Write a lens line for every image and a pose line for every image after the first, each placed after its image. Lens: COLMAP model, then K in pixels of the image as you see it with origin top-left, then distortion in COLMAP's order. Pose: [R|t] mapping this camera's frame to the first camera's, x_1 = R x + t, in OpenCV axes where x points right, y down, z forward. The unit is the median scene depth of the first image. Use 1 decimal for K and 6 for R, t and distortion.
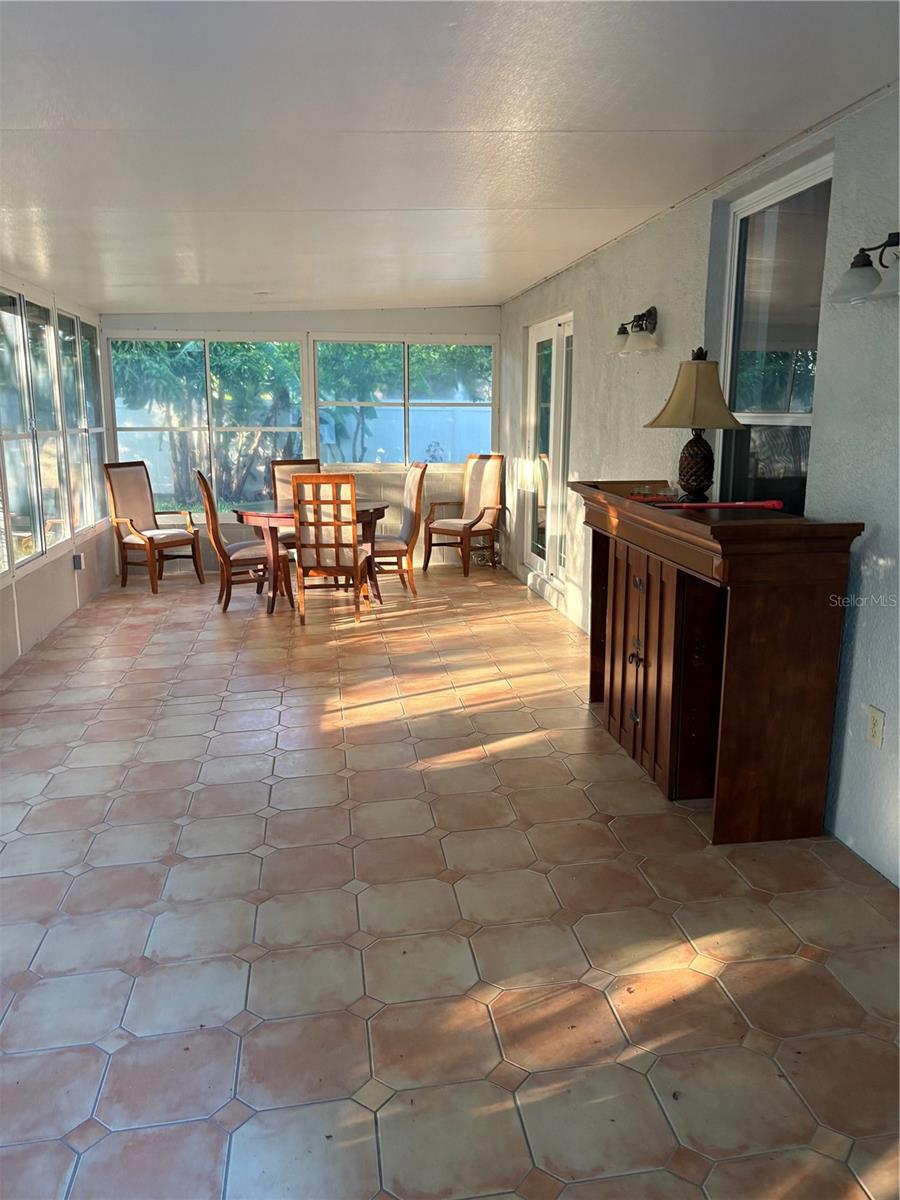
lens RADIAL K [[906.1, 0, 452.1], [0, 906.1, 596.0], [0, 0, 1]] dist [0.031113, -0.026787]
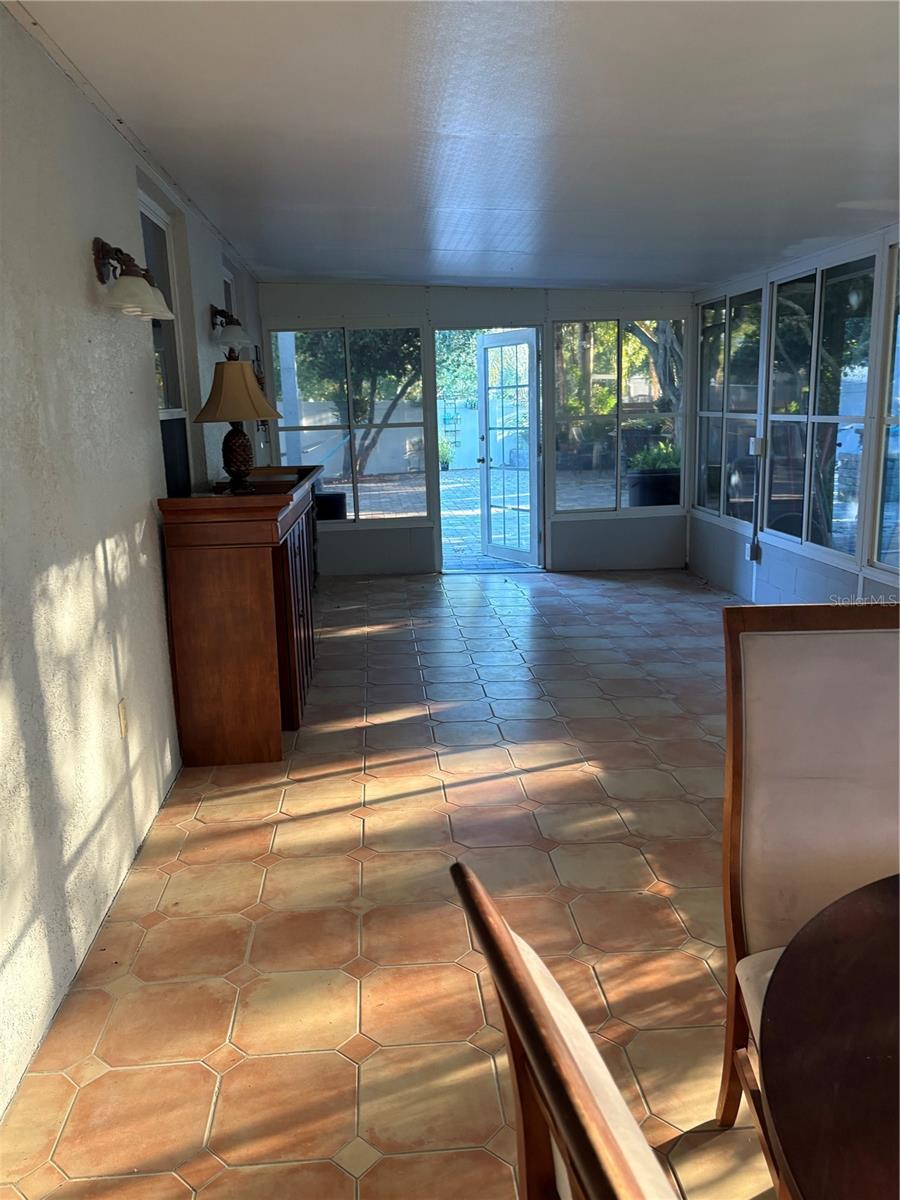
lens RADIAL K [[906.1, 0, 449.0], [0, 906.1, 599.7], [0, 0, 1]] dist [0.031113, -0.026787]
pose [[-0.997758, 0.015340, 0.065139, -0.072977], [0.040505, 0.913256, 0.405368, -0.461798], [-0.053270, 0.407098, -0.911830, 2.276207]]
